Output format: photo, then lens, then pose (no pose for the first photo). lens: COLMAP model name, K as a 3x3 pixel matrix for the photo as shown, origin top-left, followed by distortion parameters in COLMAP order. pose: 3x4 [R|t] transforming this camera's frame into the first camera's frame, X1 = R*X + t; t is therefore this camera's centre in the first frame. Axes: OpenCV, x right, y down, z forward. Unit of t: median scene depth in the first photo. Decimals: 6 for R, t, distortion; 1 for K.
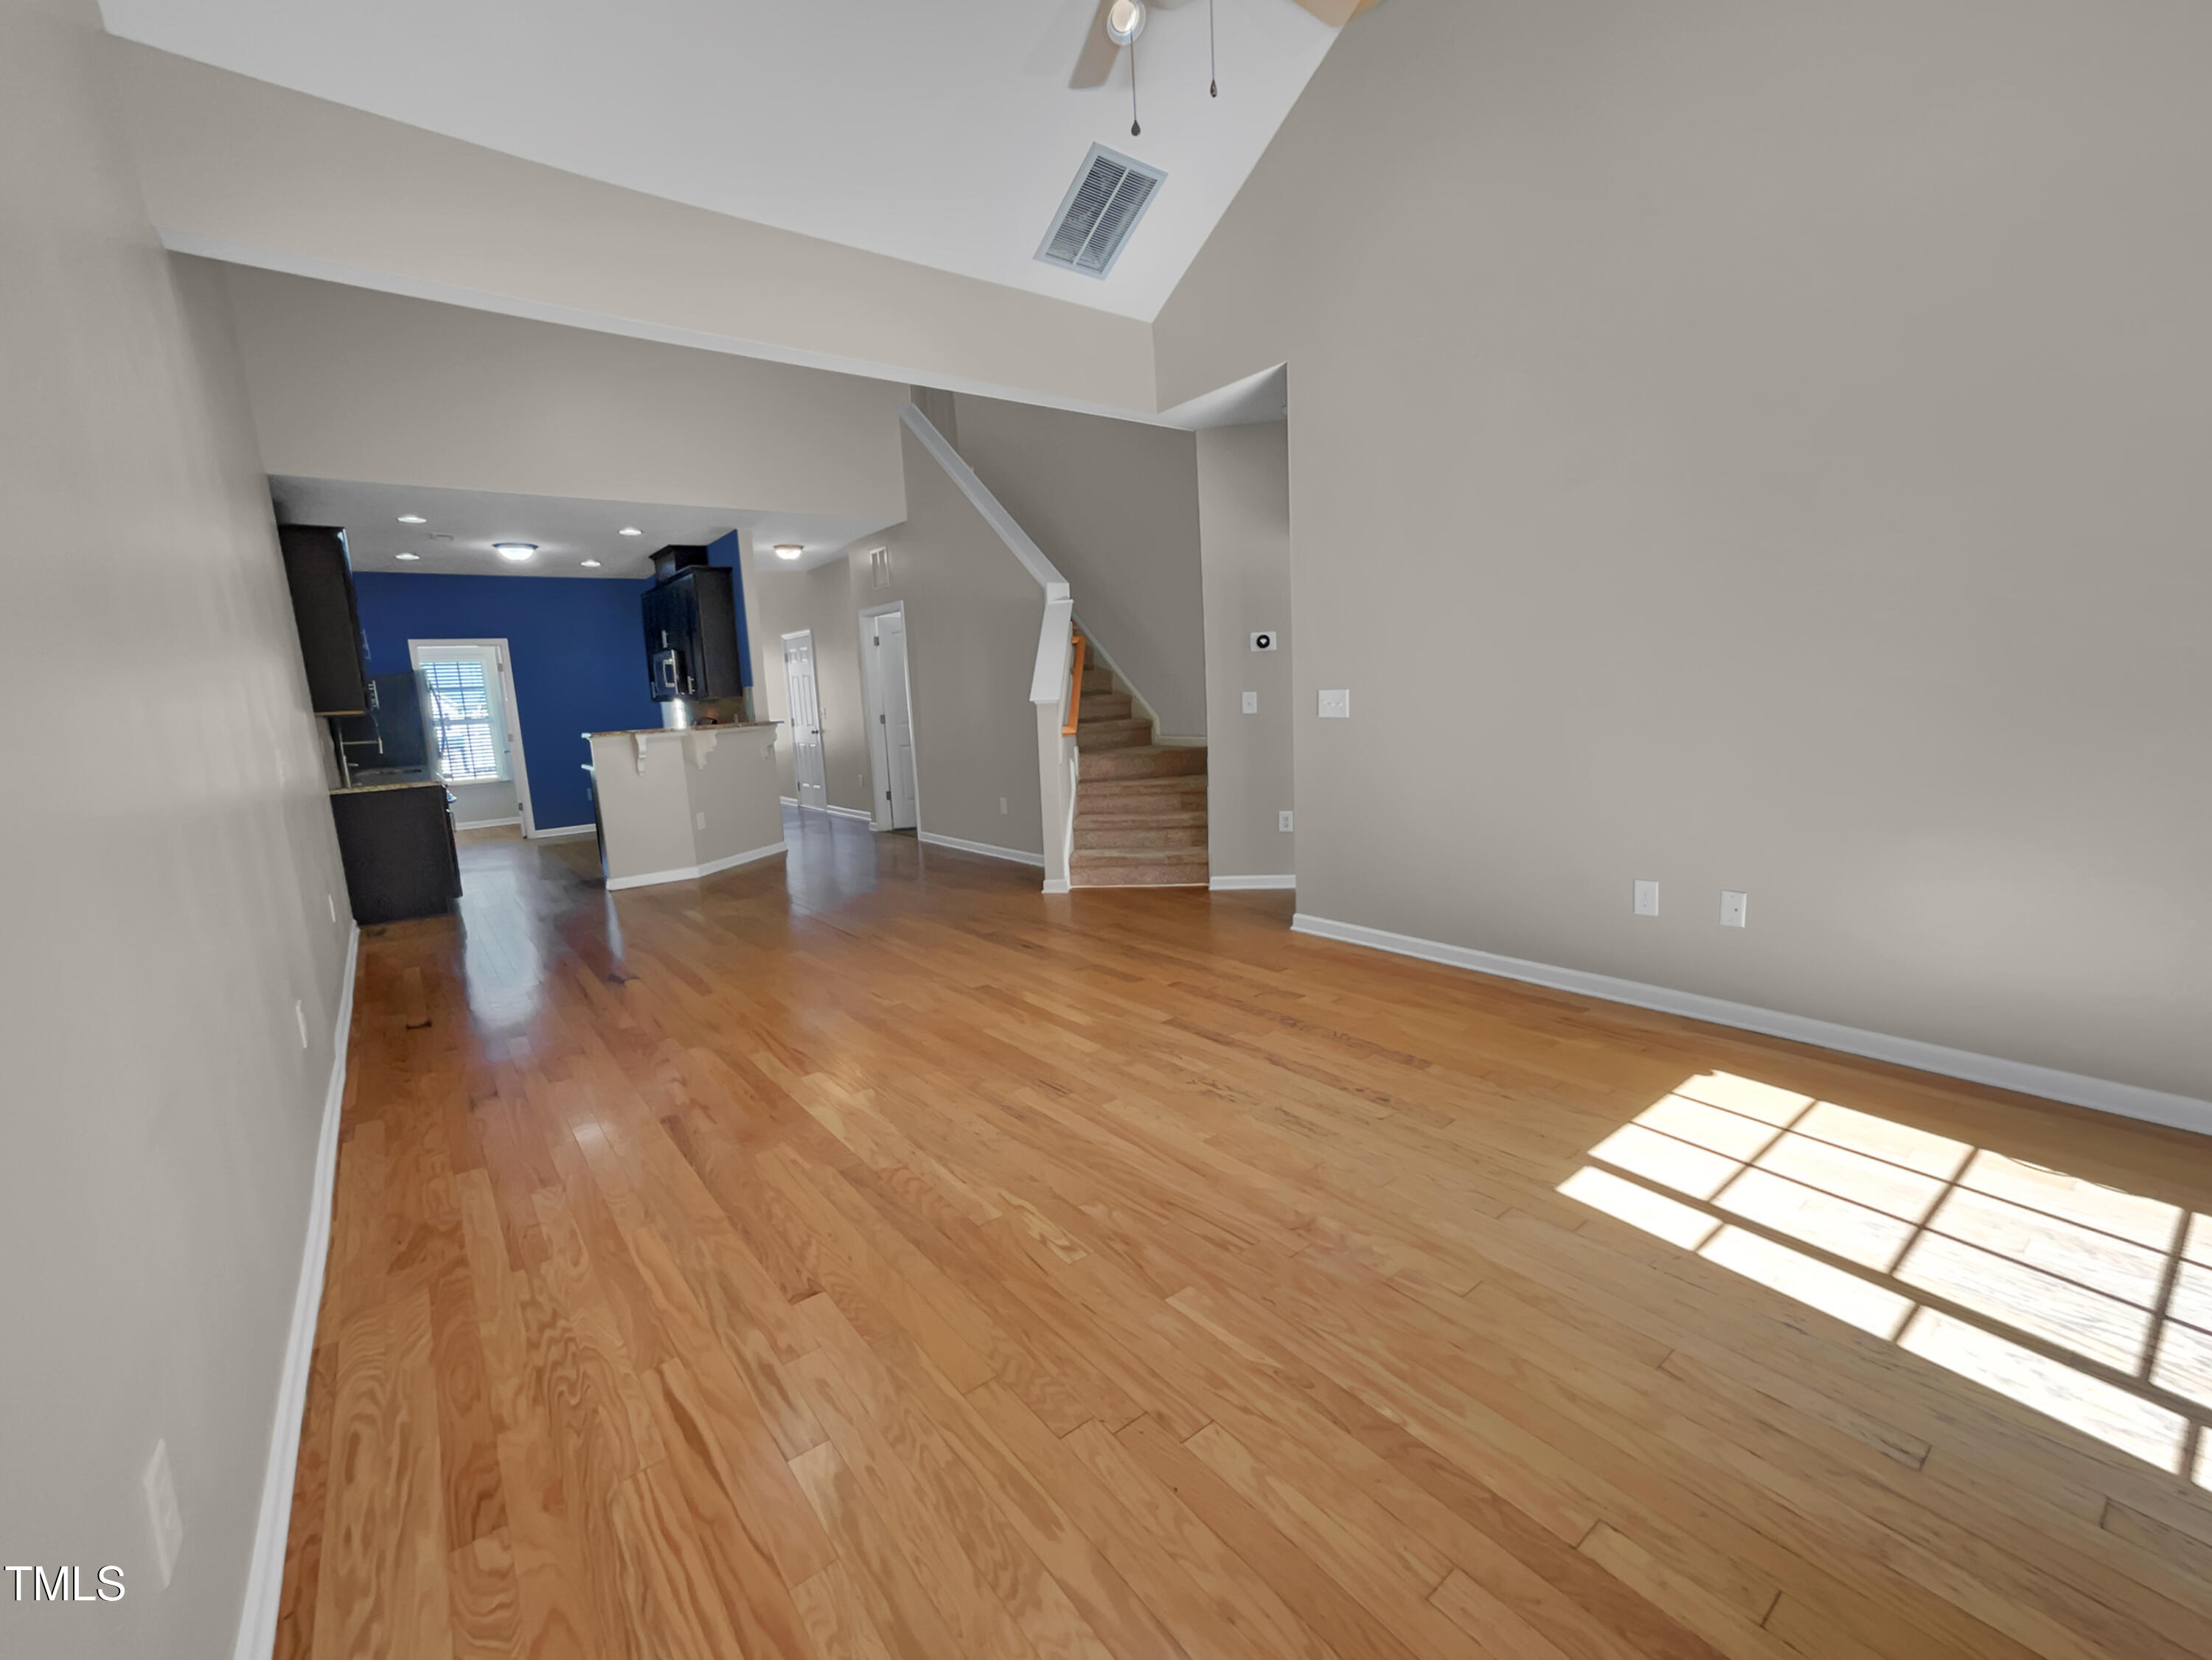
lens RADIAL K [[913.7, 0, 1098.5], [0, 913.7, 831.4], [0, 0, 1]] dist [-0.000116, 0.000107]
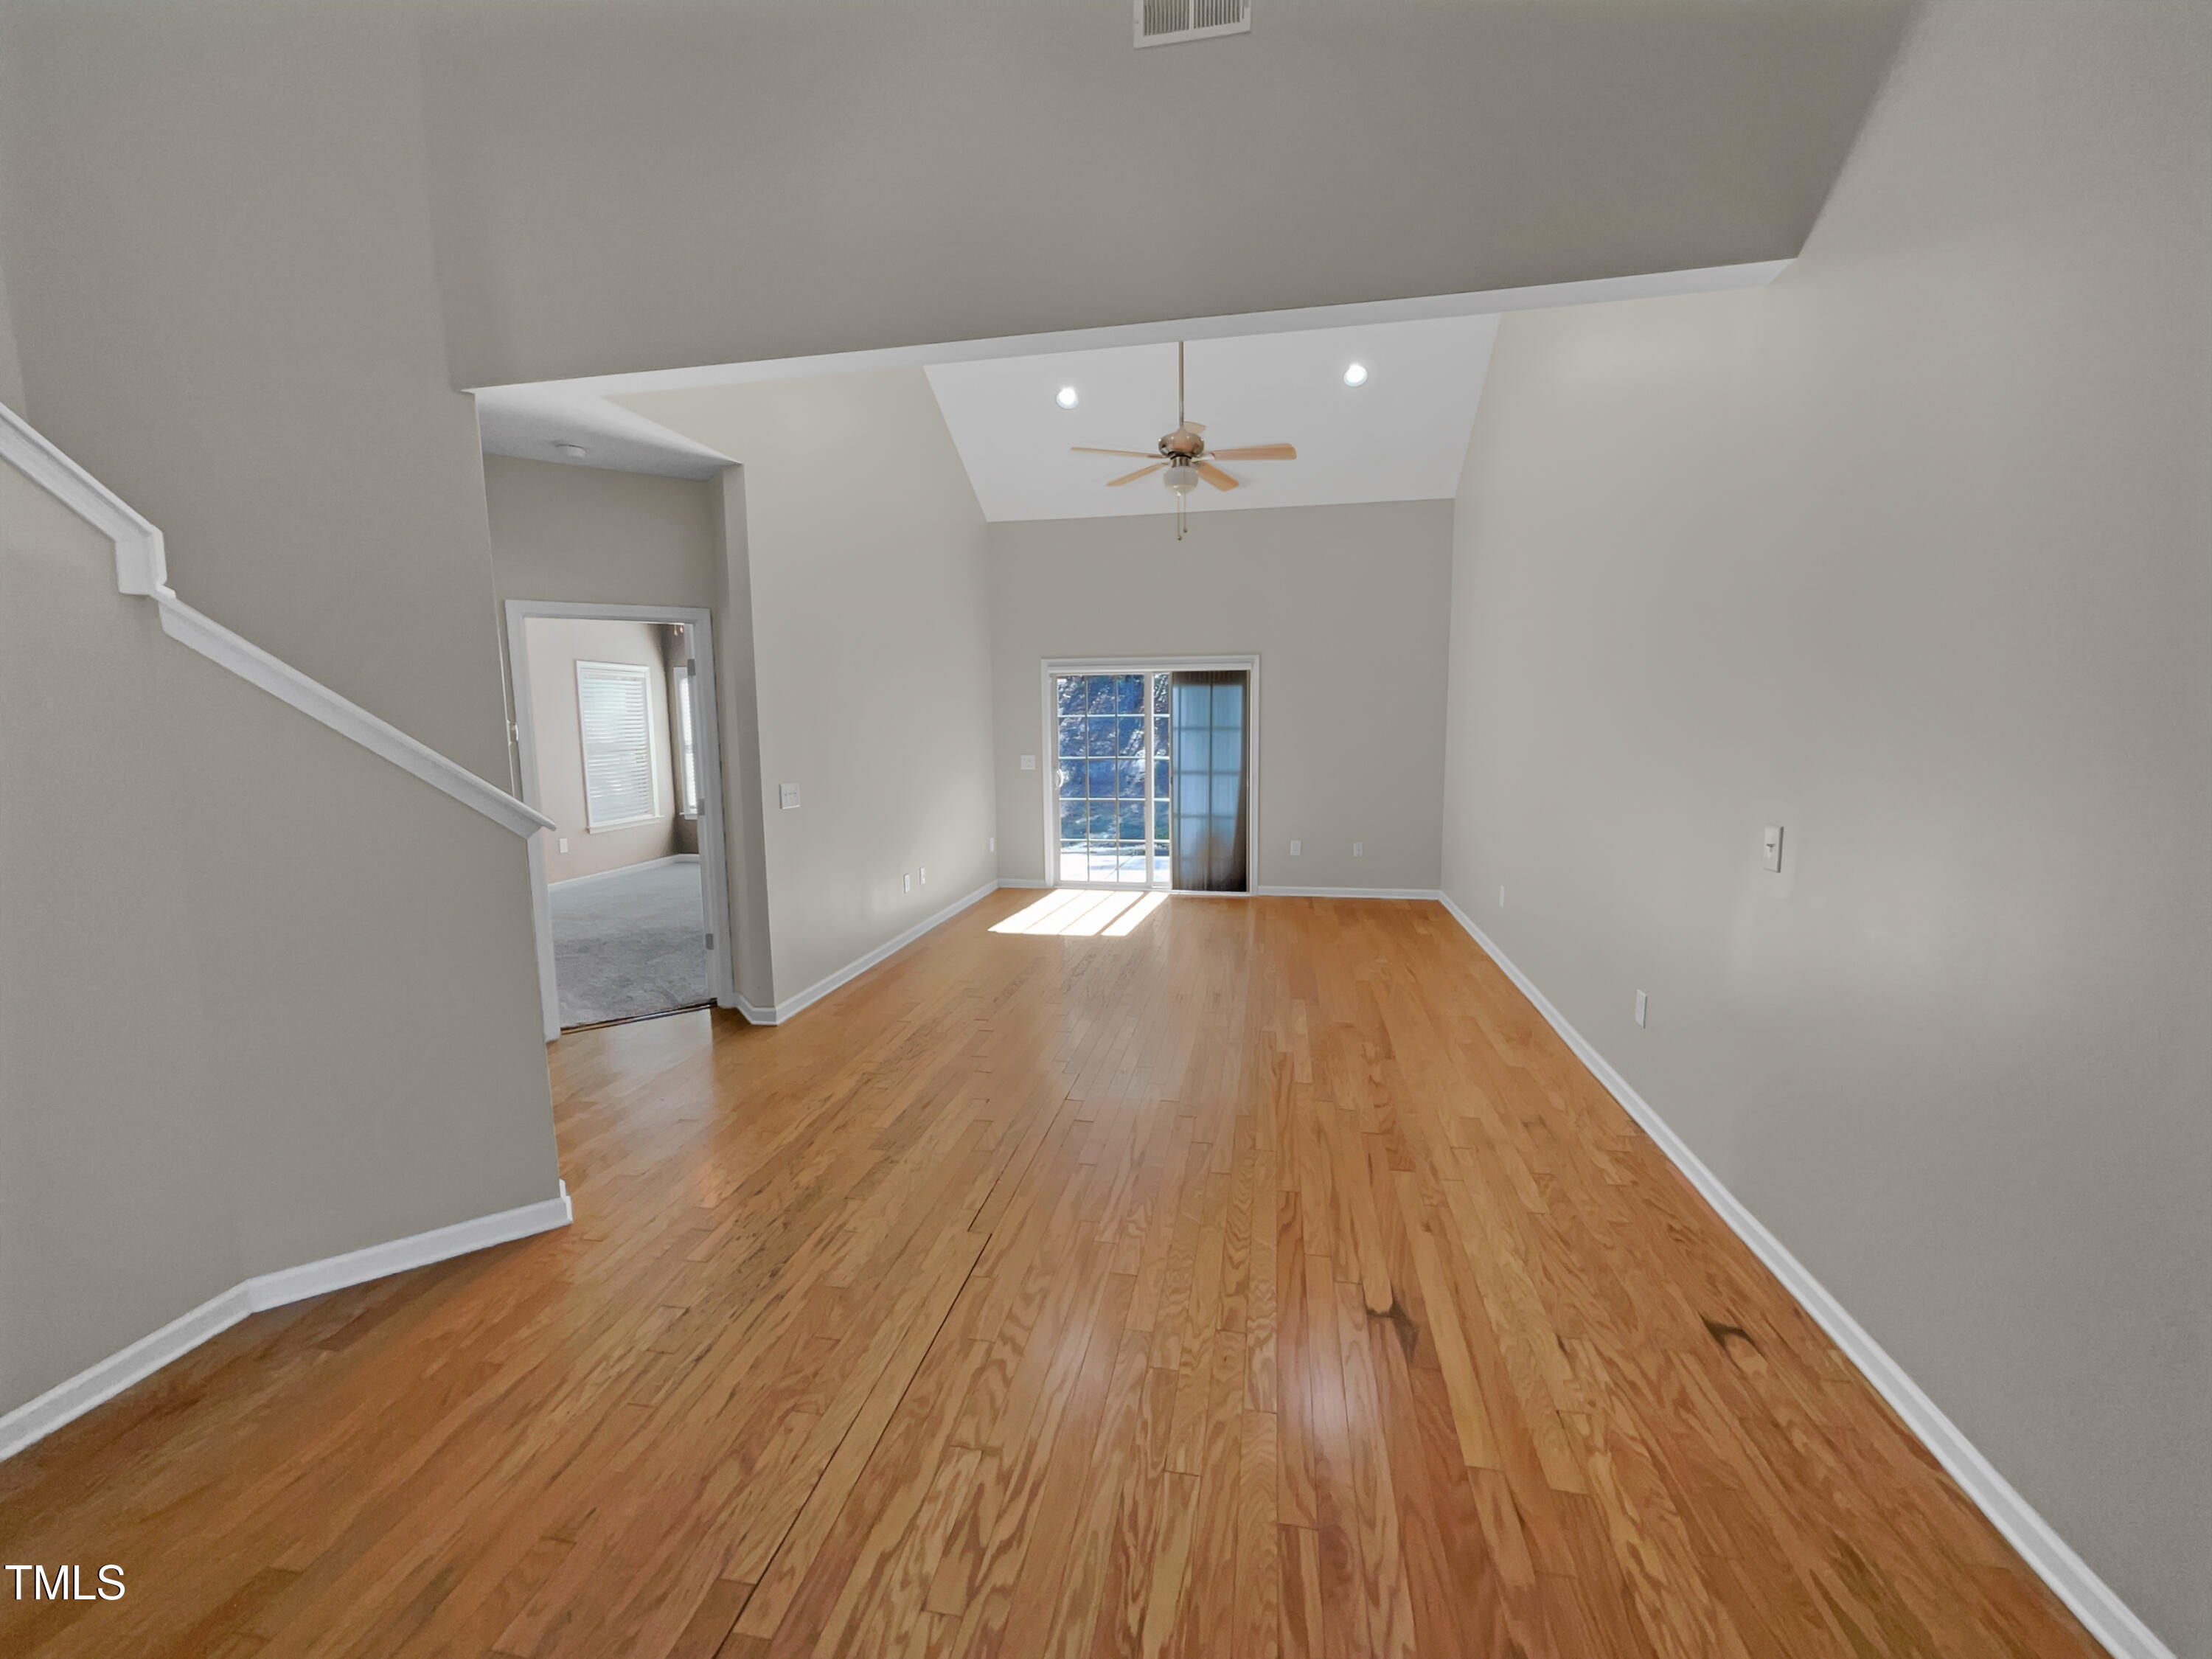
lens RADIAL K [[913.9, 0, 1095.1], [0, 913.9, 836.2], [0, 0, 1]] dist [-0.000116, 0.000107]
pose [[-0.657314, -0.037546, 0.752681, -1.078367], [0.163645, 0.967816, 0.191188, -0.320984], [-0.735635, 0.248843, -0.630015, 1.888042]]
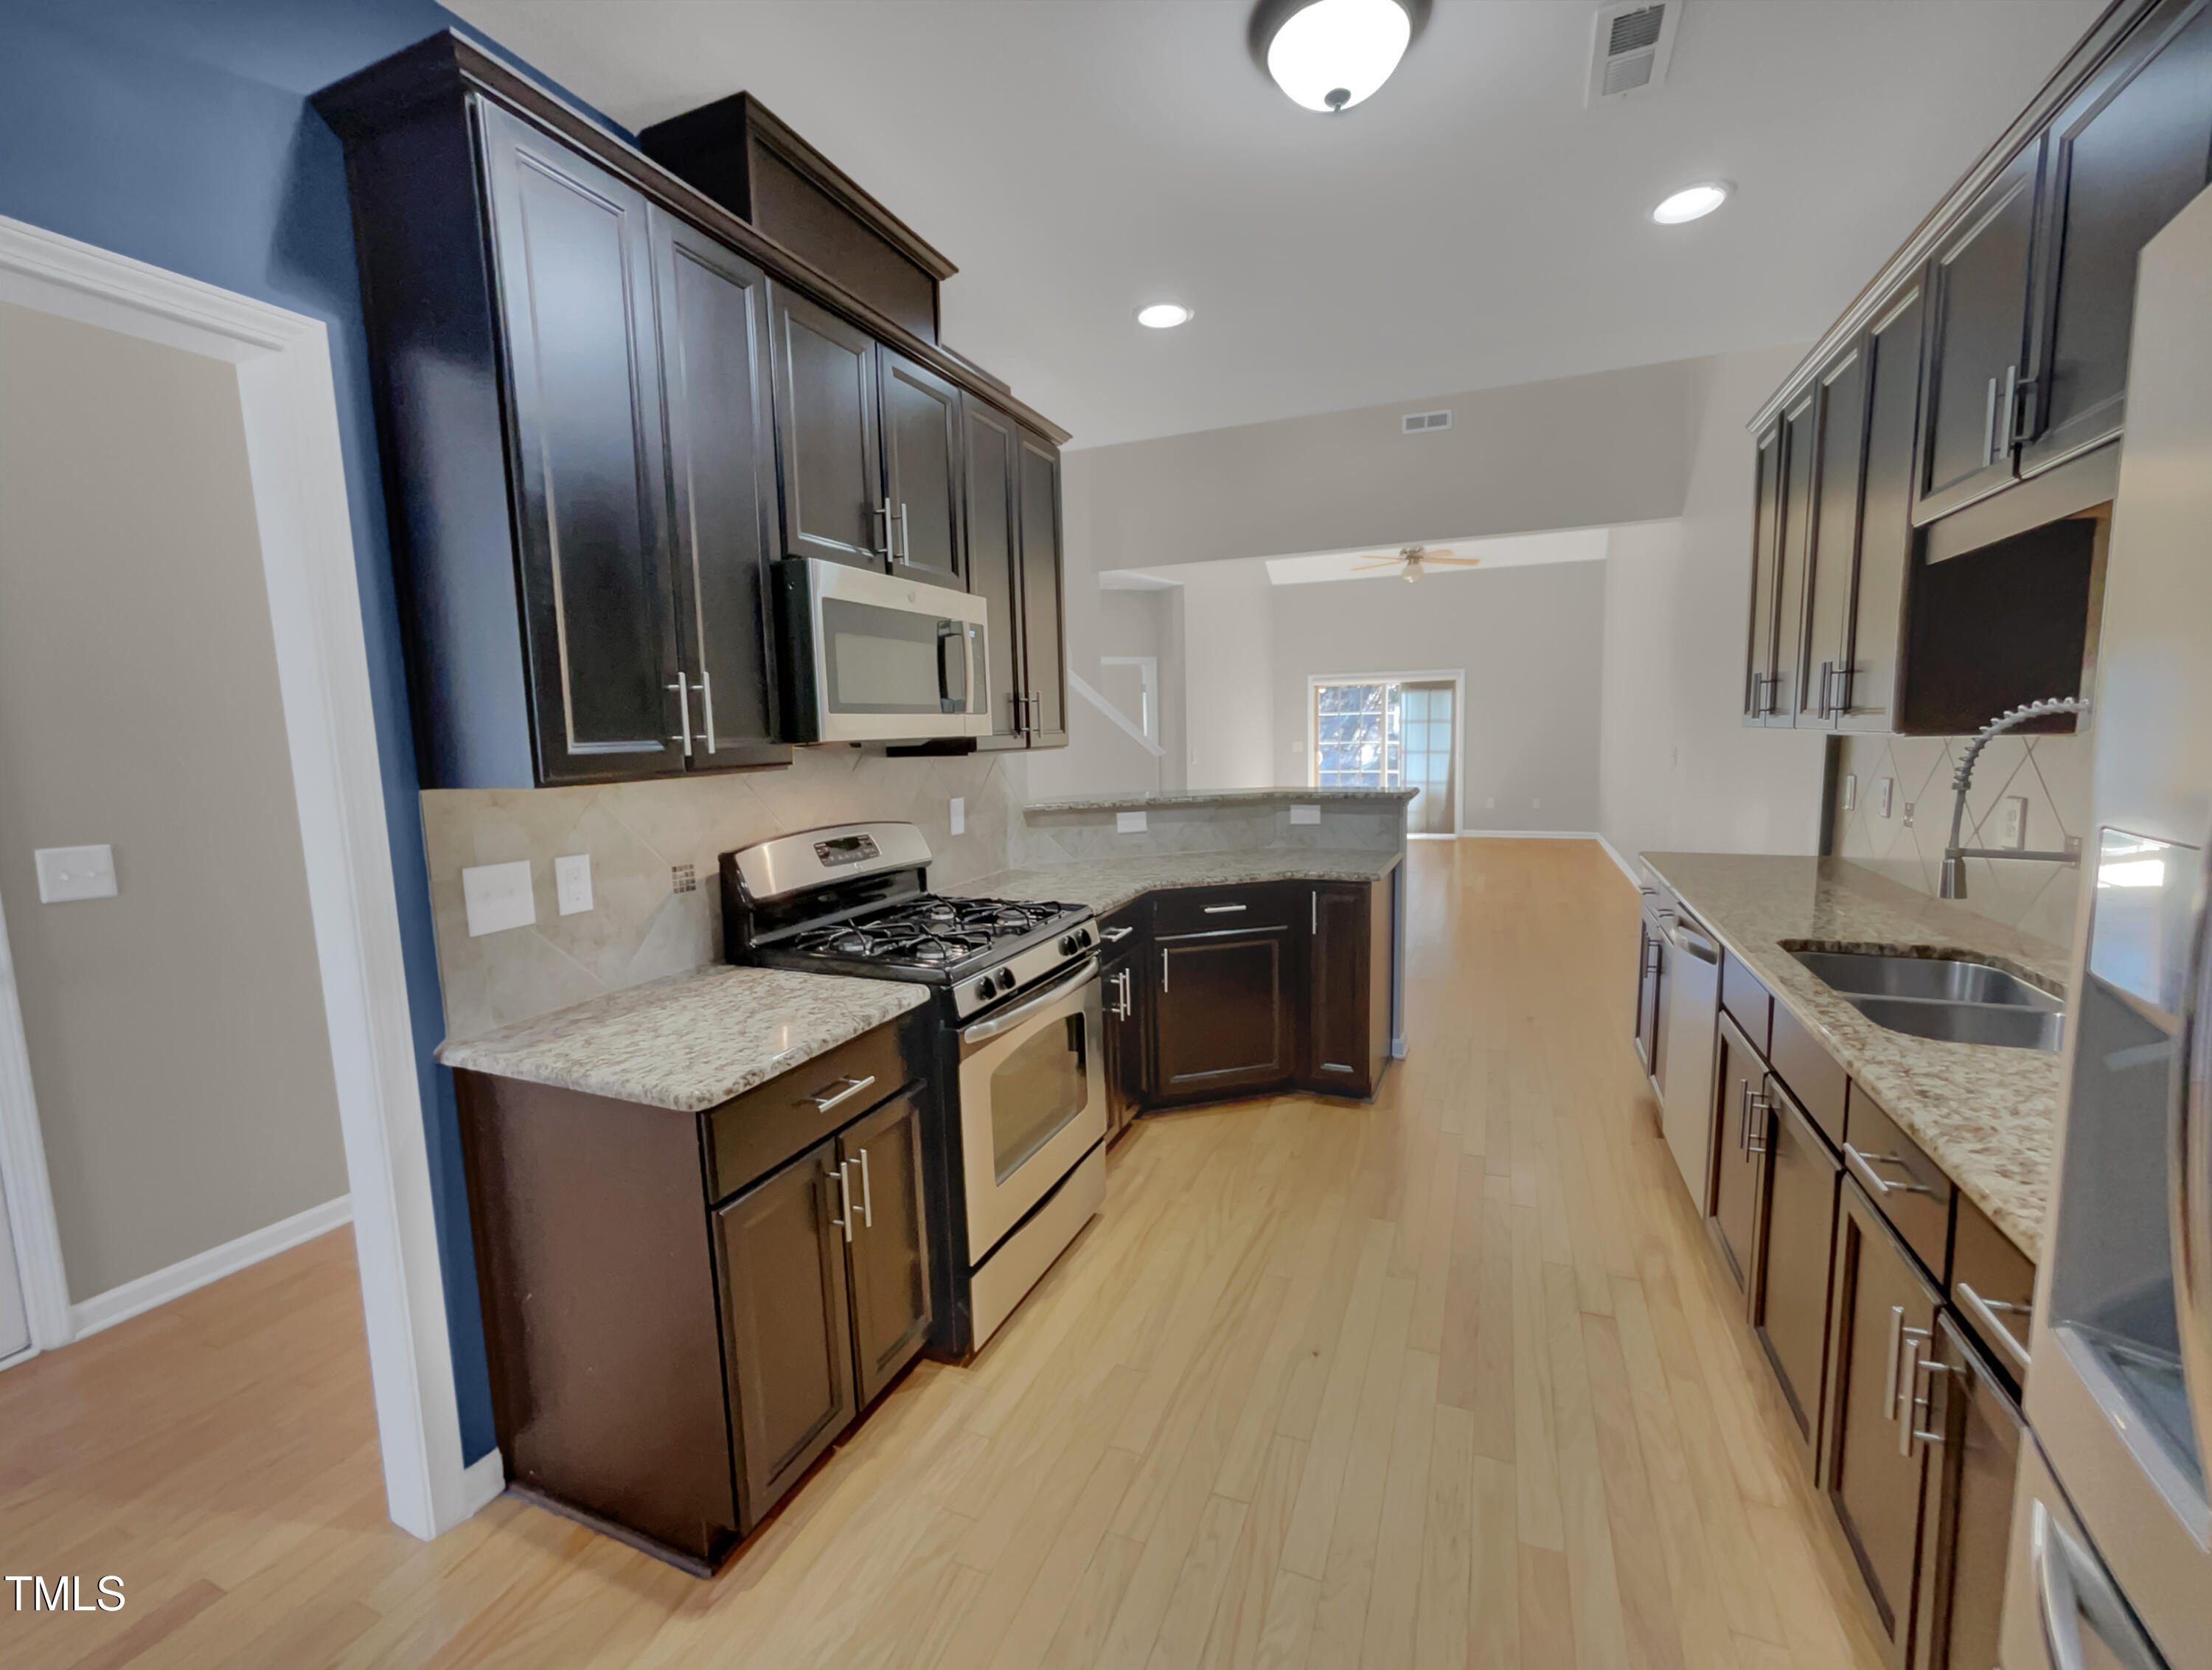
lens RADIAL K [[910.0, 0, 1122.6], [0, 910.0, 827.3], [0, 0, 1]] dist [-0.001426, -0.000015]
pose [[-0.499882, -0.031299, 0.865528, -1.934255], [0.185877, 0.972184, 0.142508, -0.407083], [-0.845912, 0.232119, -0.480159, 2.878846]]
